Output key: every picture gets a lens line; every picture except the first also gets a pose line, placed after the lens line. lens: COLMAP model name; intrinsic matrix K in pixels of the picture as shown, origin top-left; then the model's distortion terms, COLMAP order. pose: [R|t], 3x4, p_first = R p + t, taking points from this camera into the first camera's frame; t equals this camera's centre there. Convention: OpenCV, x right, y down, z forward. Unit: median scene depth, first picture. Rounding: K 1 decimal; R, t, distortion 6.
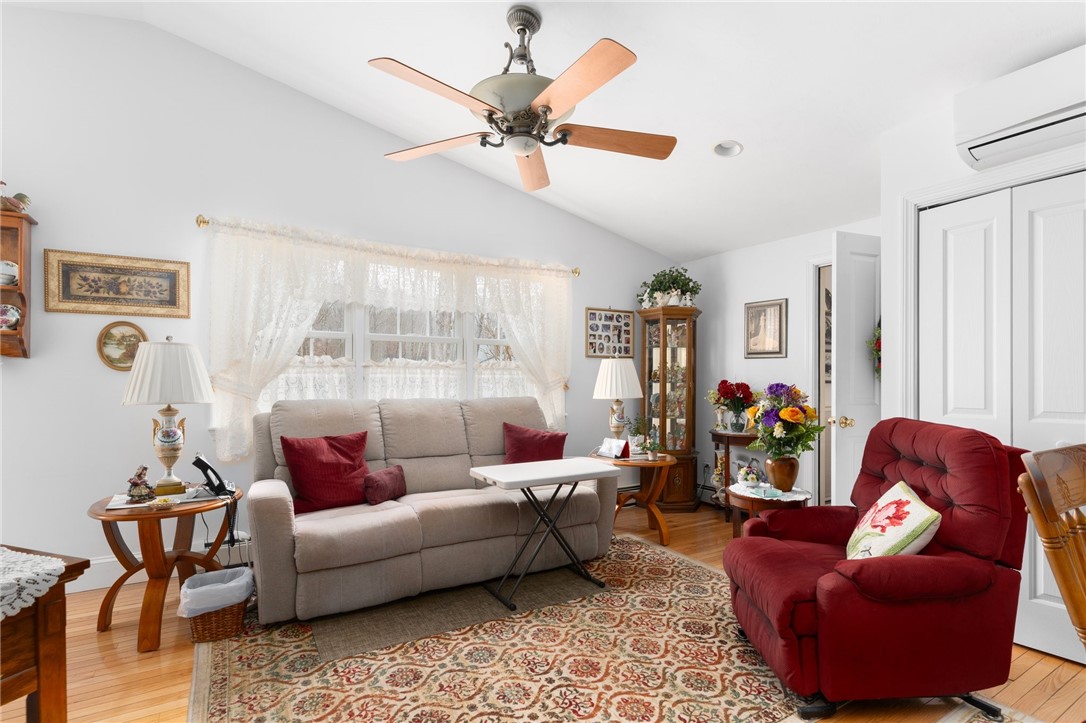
lens RADIAL K [[532.1, 0, 547.4], [0, 532.1, 378.5], [0, 0, 1]] dist [-0.001045, -0.000030]
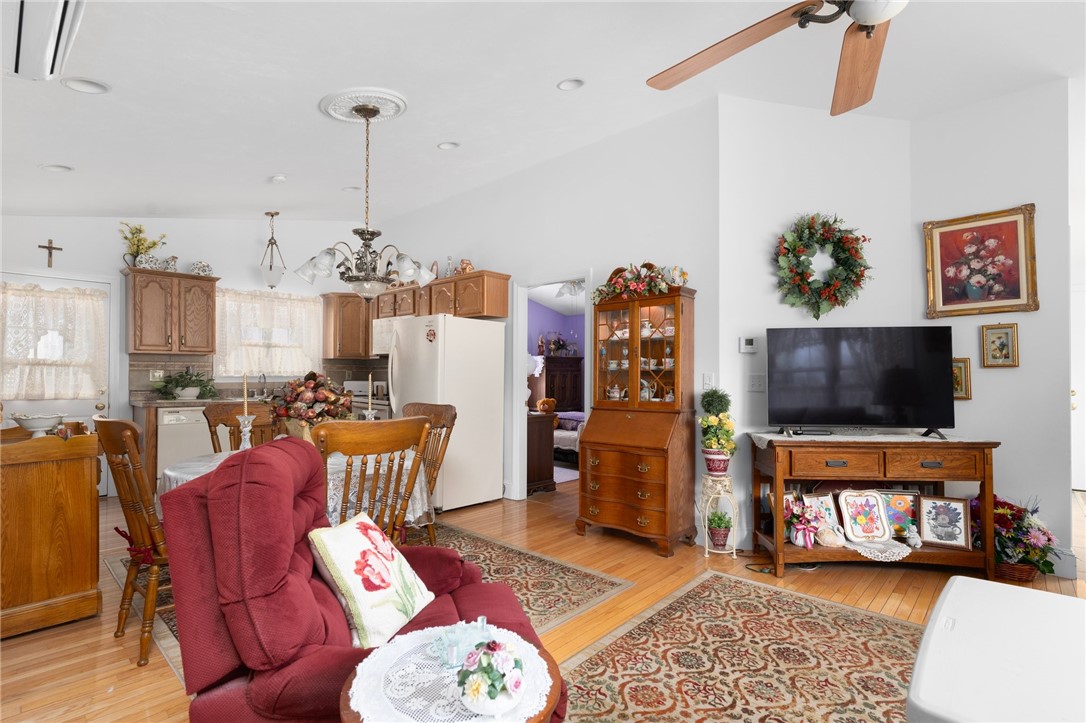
lens RADIAL K [[520.9, 0, 546.8], [0, 520.9, 369.6], [0, 0, 1]] dist [0.001903, 0.000595]
pose [[-0.962665, -0.009678, -0.270522, 0.474995], [-0.006249, 0.999889, -0.013531, -0.001519], [0.270623, -0.011336, -0.962619, 1.446304]]
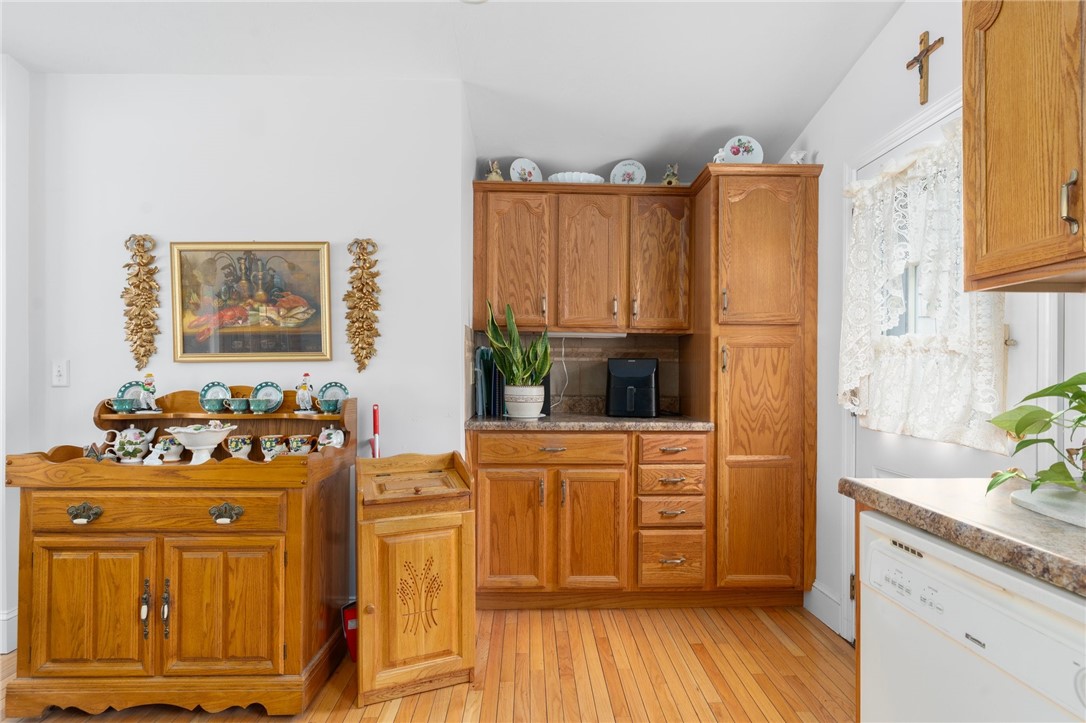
lens RADIAL K [[520.9, 0, 546.8], [0, 520.9, 369.6], [0, 0, 1]] dist [0.001903, 0.000595]
pose [[0.497335, 0.002196, 0.867556, 0.771972], [-0.003626, 0.999993, -0.000452, -0.001541], [-0.867551, -0.002921, 0.497340, -0.699328]]
